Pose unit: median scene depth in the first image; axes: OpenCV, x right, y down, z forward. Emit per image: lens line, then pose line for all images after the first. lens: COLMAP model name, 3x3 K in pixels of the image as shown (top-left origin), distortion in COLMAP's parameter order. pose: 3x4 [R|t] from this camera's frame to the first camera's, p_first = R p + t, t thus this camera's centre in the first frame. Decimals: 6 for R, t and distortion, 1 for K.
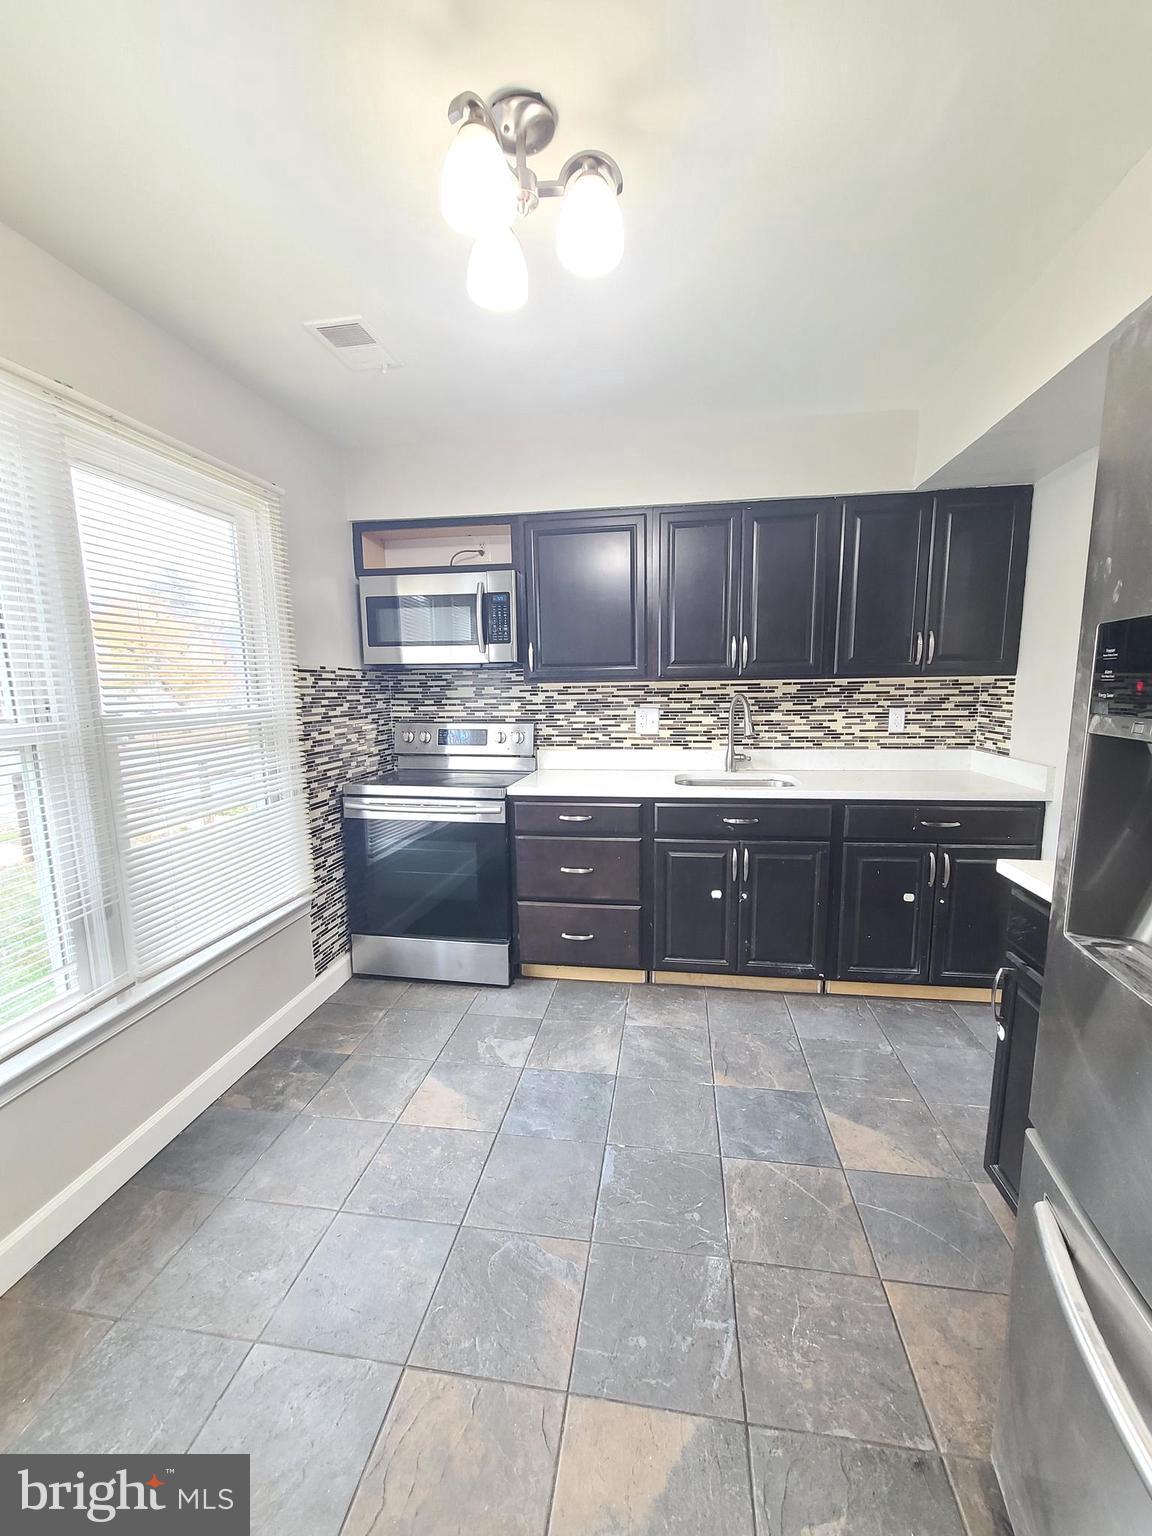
lens RADIAL K [[624.5, 0, 569.9], [0, 624.5, 779.1], [0, 0, 1]] dist [0.001455, -0.001176]
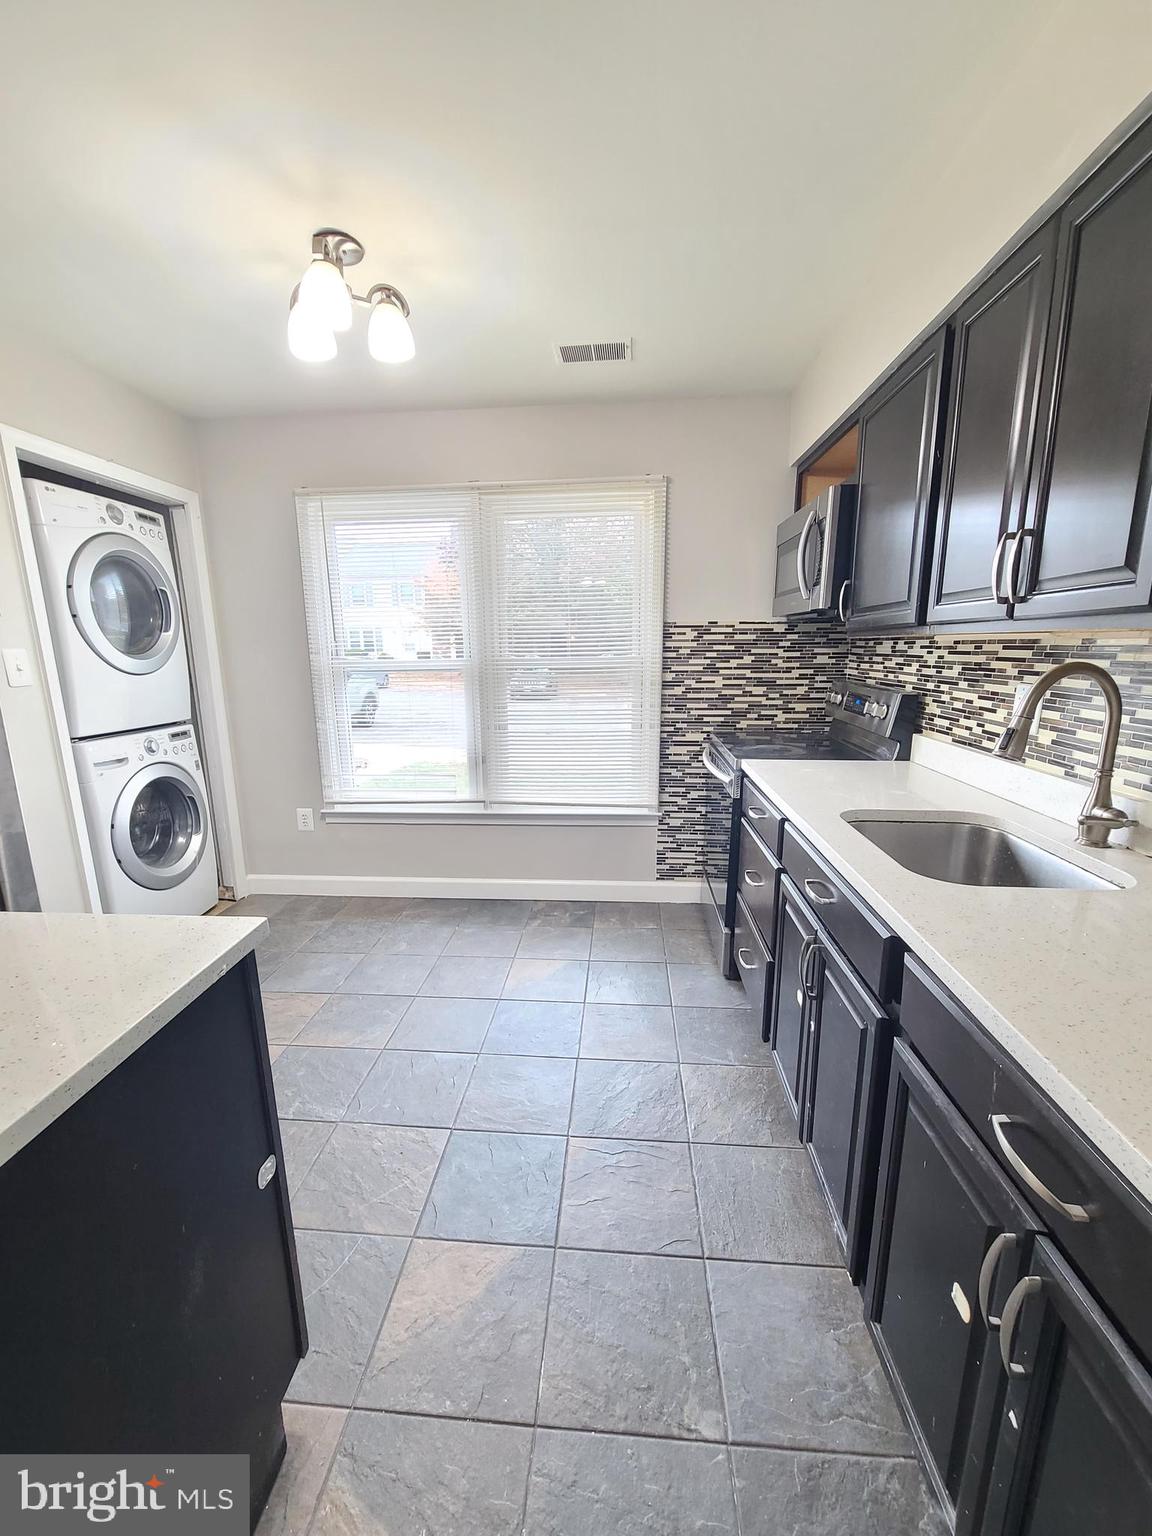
lens RADIAL K [[624.5, 0, 564.8], [0, 624.5, 771.4], [0, 0, 1]] dist [0.001455, -0.001176]
pose [[0.070631, 0.210396, -0.975061, 0.718149], [-0.140166, 0.969898, 0.199129, -0.106381], [0.987606, 0.122606, 0.097995, 0.660768]]
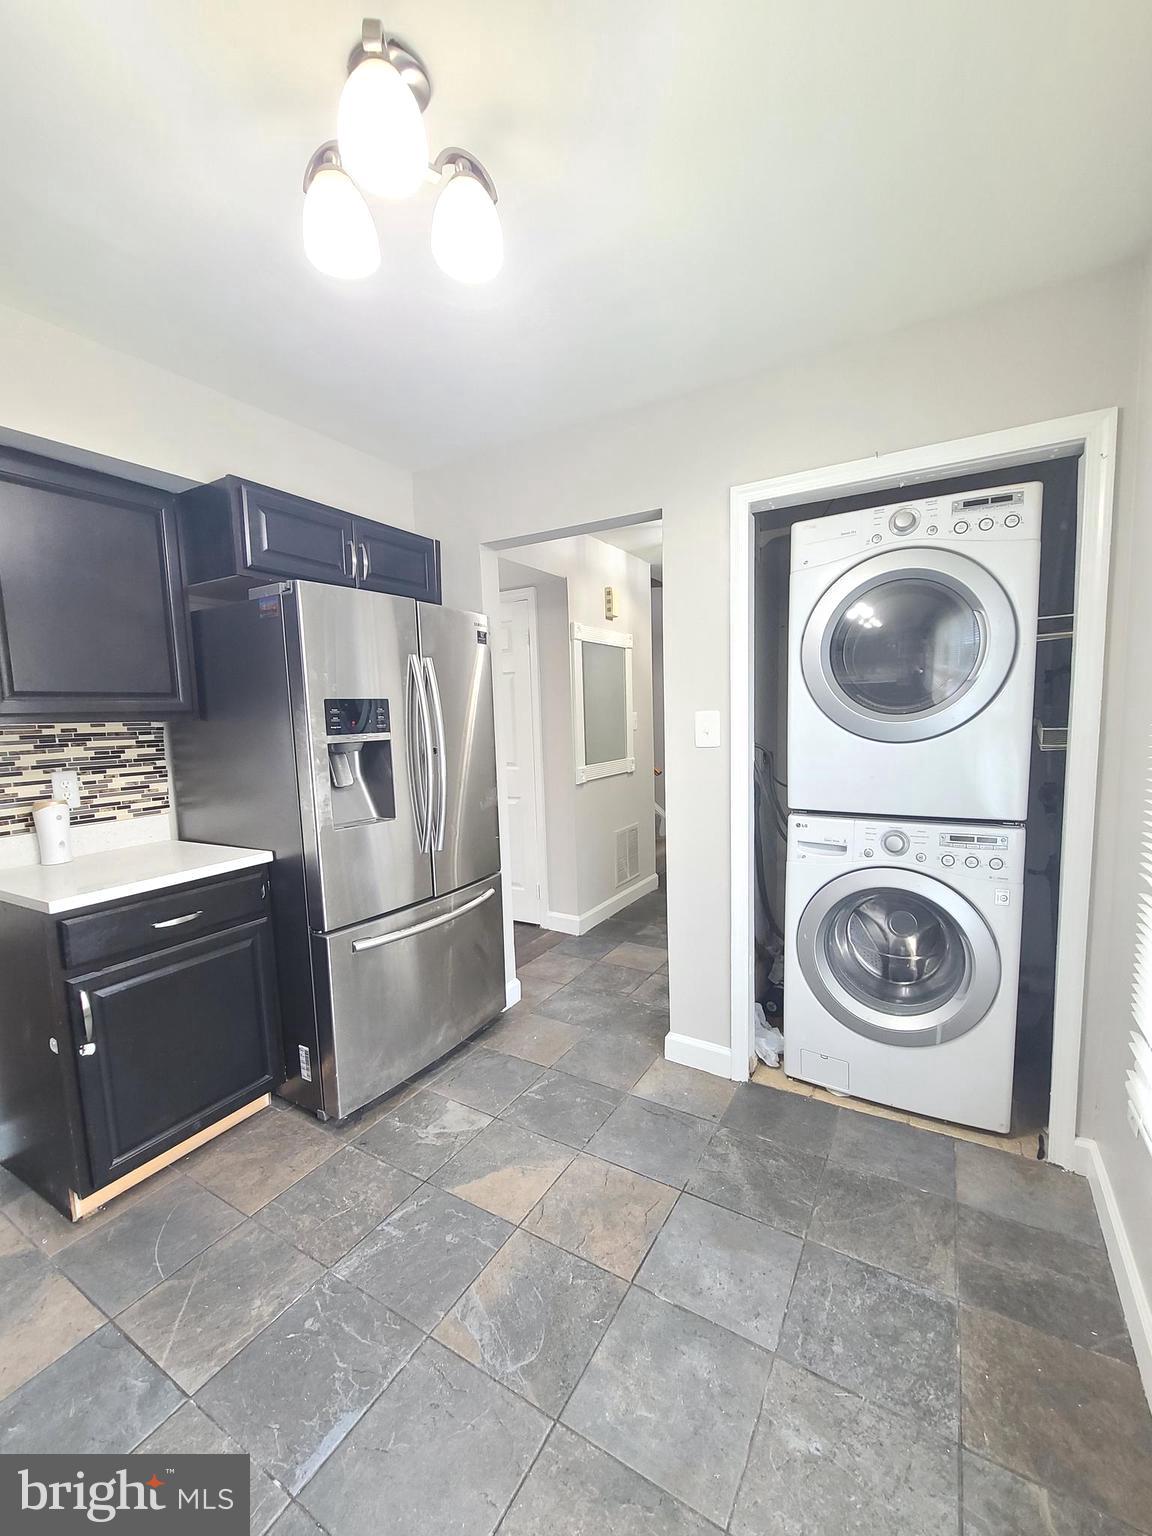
lens RADIAL K [[624.5, 0, 573.0], [0, 624.5, 778.5], [0, 0, 1]] dist [0.001455, -0.001176]
pose [[-0.931129, 0.006240, 0.364637, -0.274363], [0.098166, 0.967238, 0.234123, -0.124809], [-0.351230, 0.253794, -0.901236, 0.854049]]
